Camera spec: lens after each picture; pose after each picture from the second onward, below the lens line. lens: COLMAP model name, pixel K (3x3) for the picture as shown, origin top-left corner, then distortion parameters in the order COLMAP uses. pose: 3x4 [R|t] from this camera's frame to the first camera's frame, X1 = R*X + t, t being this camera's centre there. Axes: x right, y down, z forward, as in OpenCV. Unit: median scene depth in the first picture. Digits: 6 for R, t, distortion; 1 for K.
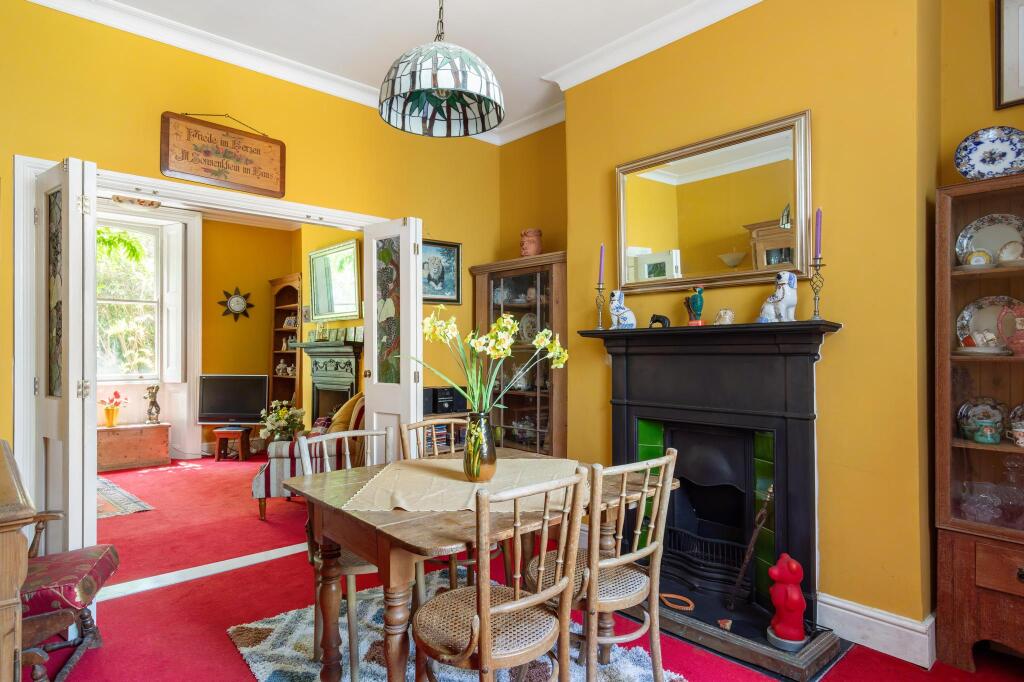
lens RADIAL K [[600.0, 0, 541.2], [0, 600.0, 343.2], [0, 0, 1]] dist [0.003905, 0.001726]
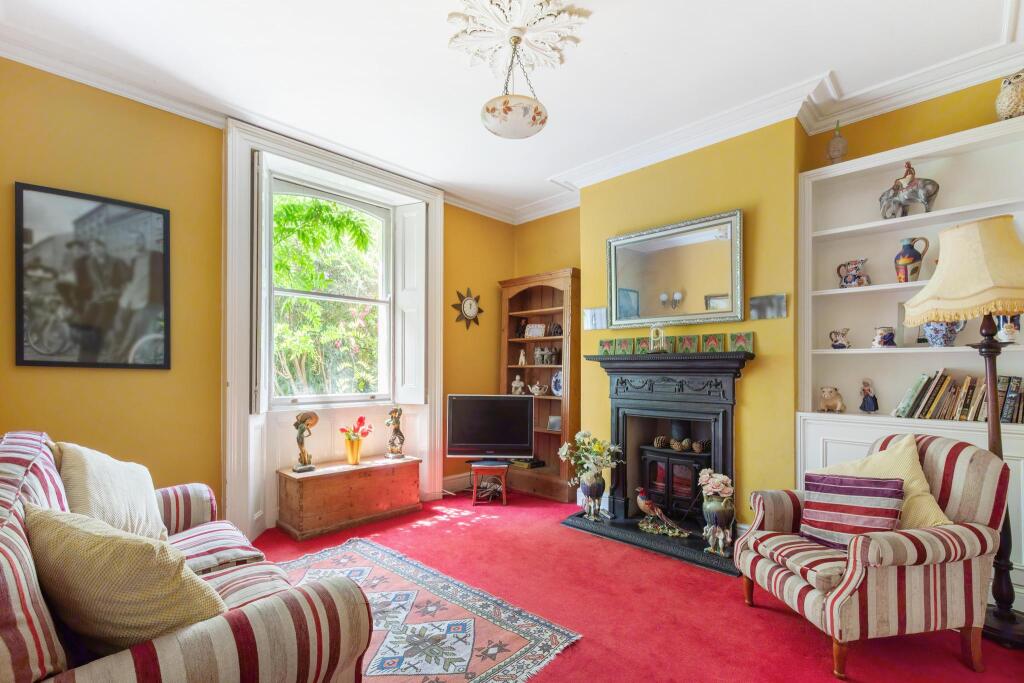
lens RADIAL K [[468.7, 0, 512.3], [0, 468.7, 362.1], [0, 0, 1]] dist [0.002615, 0.000454]
pose [[0.999493, 0.009566, 0.030384, -0.502142], [-0.009590, 0.999954, 0.000647, 0.008721], [-0.030377, -0.000939, 0.999538, 0.381985]]
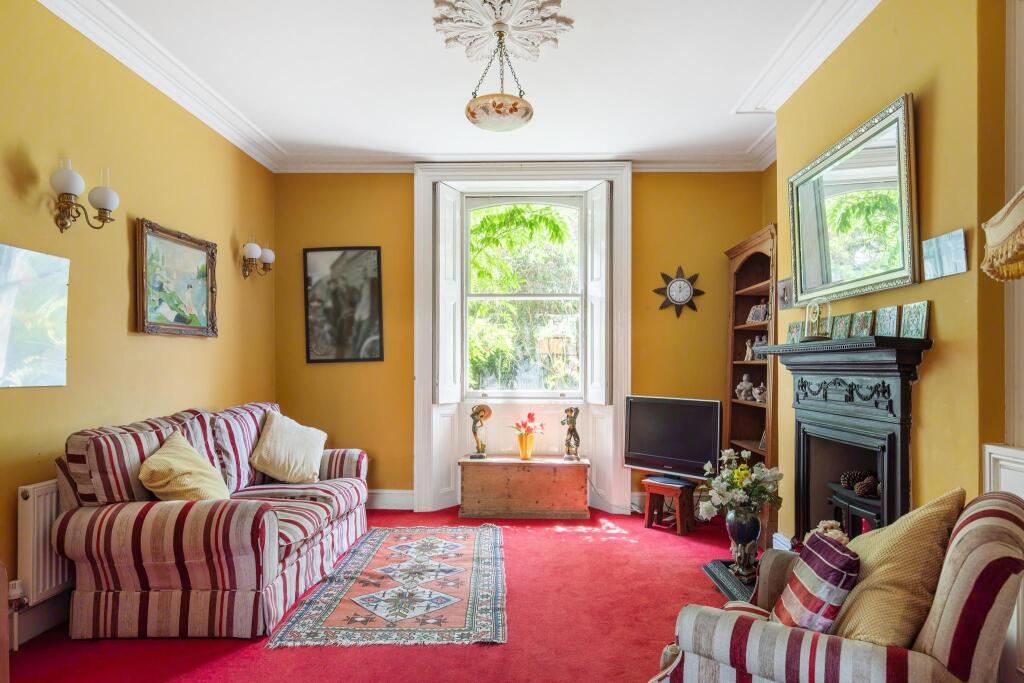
lens RADIAL K [[596.4, 0, 513.9], [0, 596.4, 358.8], [0, 0, 1]] dist [-0.000470, 0.000227]
pose [[0.695742, 0.001078, -0.718291, -0.167703], [0.002954, 0.999986, 0.004362, 0.007696], [0.718285, -0.005157, 0.695729, 0.432197]]
